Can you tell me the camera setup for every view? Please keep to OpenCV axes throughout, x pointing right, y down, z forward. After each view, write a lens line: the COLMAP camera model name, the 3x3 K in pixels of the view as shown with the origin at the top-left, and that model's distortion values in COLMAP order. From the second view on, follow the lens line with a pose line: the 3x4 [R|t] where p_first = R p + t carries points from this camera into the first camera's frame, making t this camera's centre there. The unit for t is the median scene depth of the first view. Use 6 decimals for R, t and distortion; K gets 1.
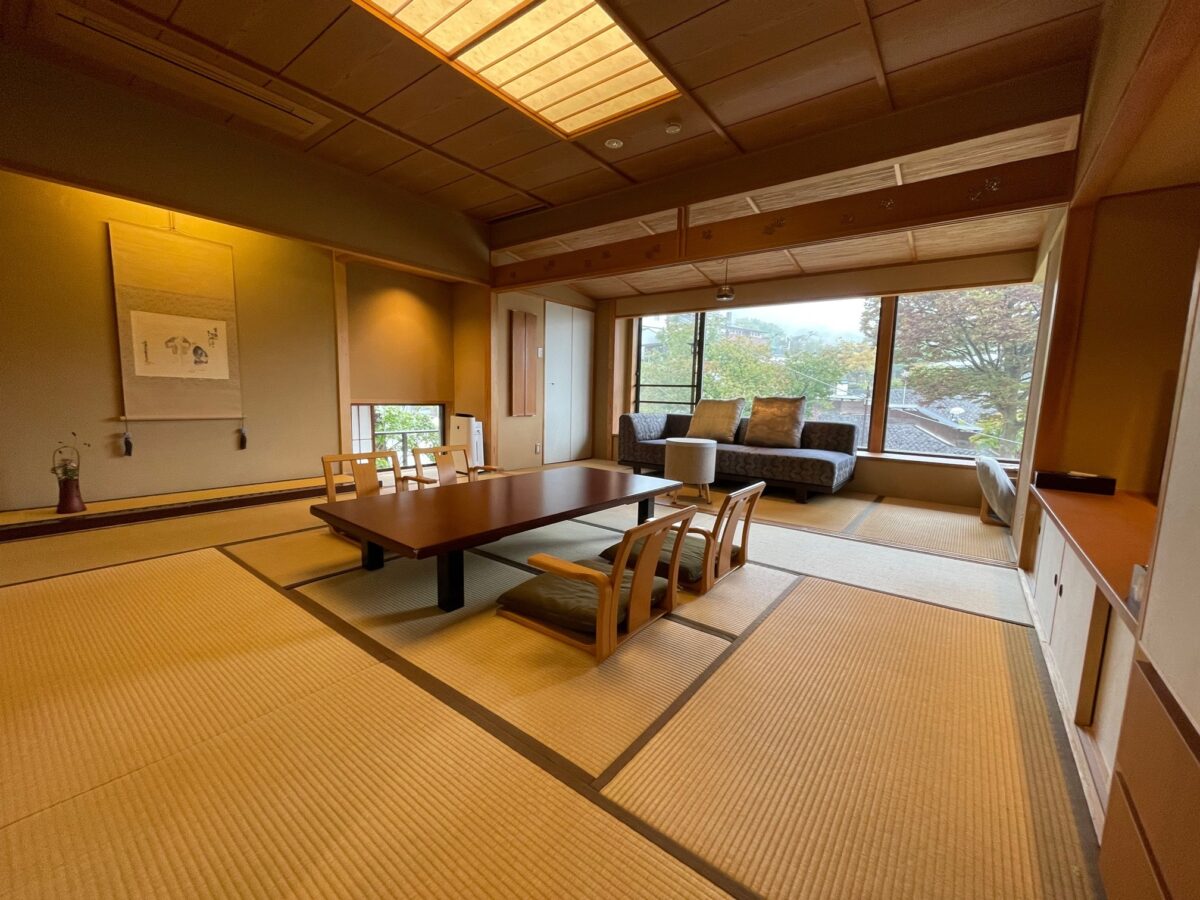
lens RADIAL K [[478.4, 0, 614.0], [0, 478.4, 451.2], [0, 0, 1]] dist [0.000602, 0.000030]
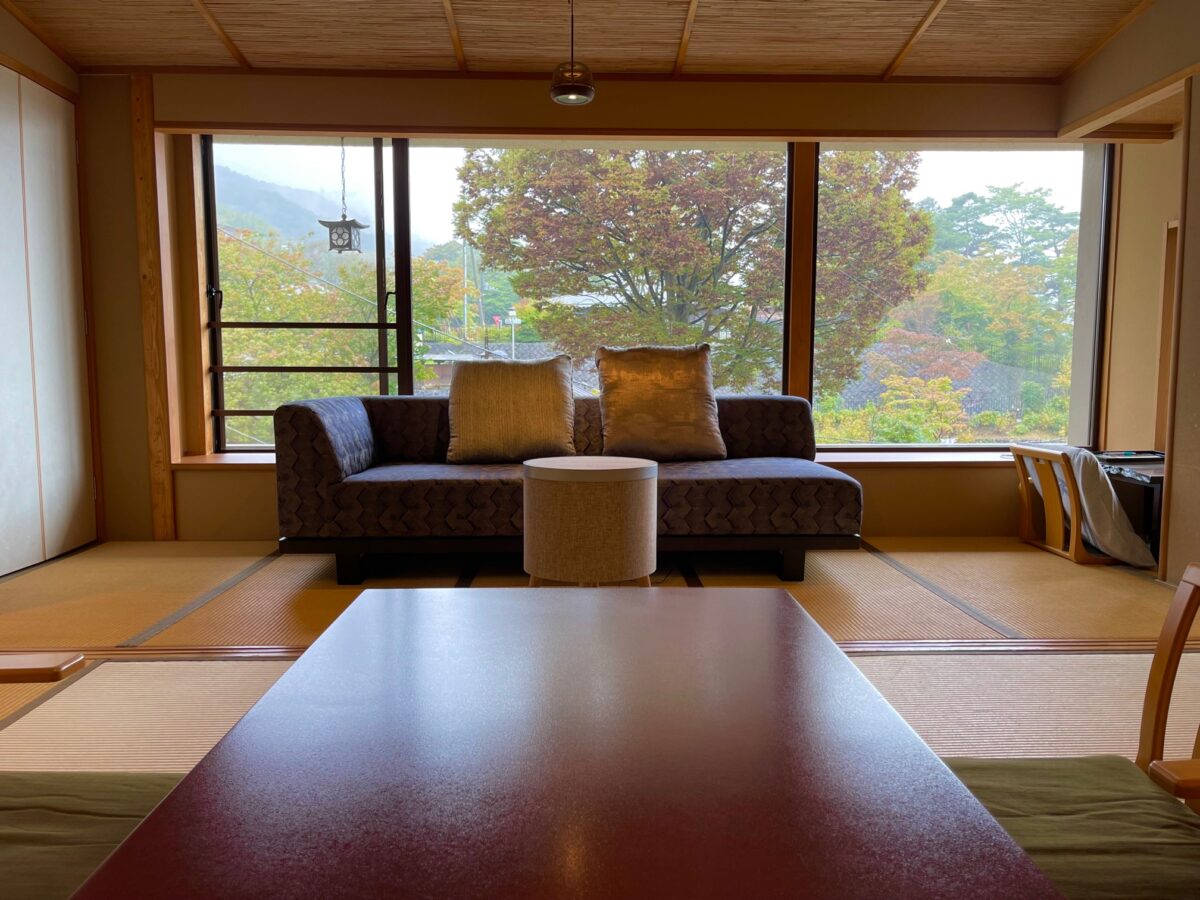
lens RADIAL K [[943.1, 0, 600.0], [0, 943.1, 450.0], [0, 0, 1]] dist [0.054017, -0.000770]
pose [[0.781972, -0.081101, 0.618015, -0.227733], [0.094182, 0.995489, 0.011467, -0.031162], [-0.616158, 0.049239, 0.786082, 0.332522]]
